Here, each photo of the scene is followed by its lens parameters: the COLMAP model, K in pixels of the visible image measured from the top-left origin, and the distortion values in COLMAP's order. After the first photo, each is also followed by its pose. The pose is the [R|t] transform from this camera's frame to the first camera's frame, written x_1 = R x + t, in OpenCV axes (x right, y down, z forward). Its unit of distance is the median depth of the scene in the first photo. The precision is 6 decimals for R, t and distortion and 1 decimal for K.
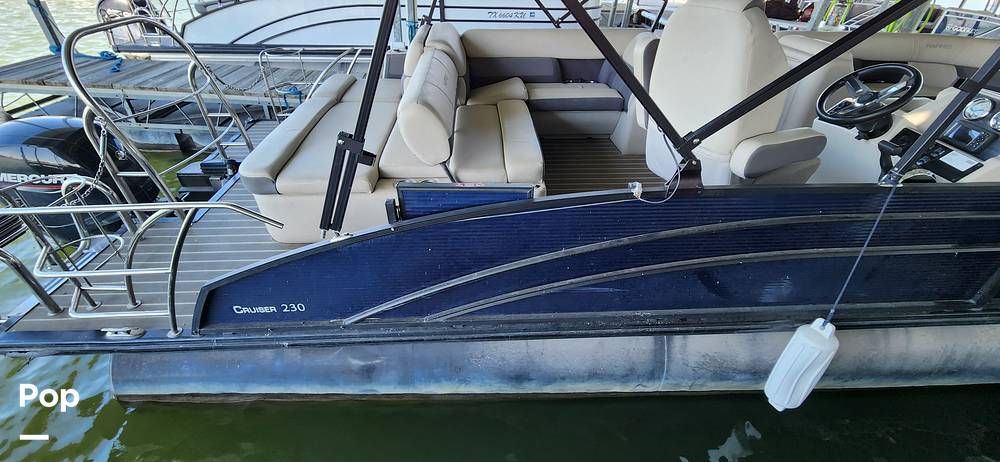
lens RADIAL K [[397.6, 0, 500.0], [0, 397.6, 231.0], [0, 0, 1]] dist [0.009260, 0.000076]
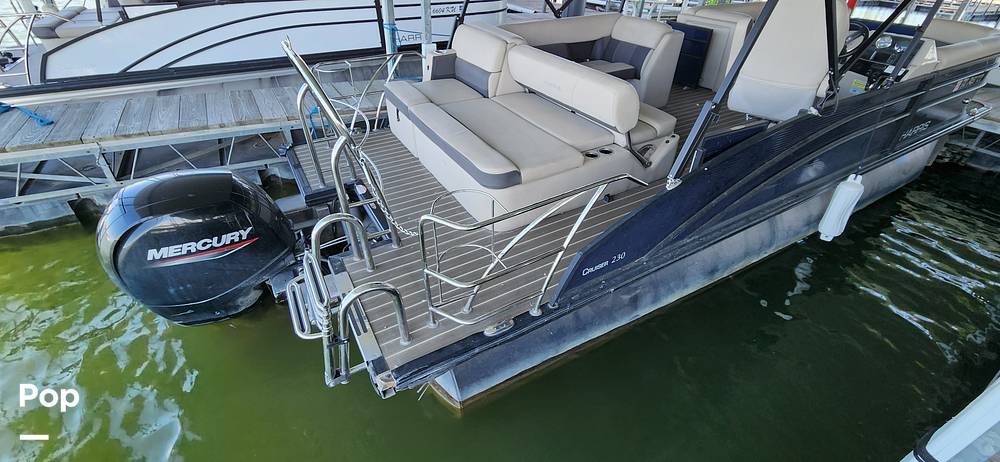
lens RADIAL K [[400.4, 0, 496.3], [0, 400.4, 245.1], [0, 0, 1]] dist [-0.001466, -0.000231]
pose [[0.887269, -0.282901, 0.364309, -0.810046], [0.266900, 0.959058, 0.094719, -0.038843], [-0.376190, 0.013193, 0.926449, -0.006609]]
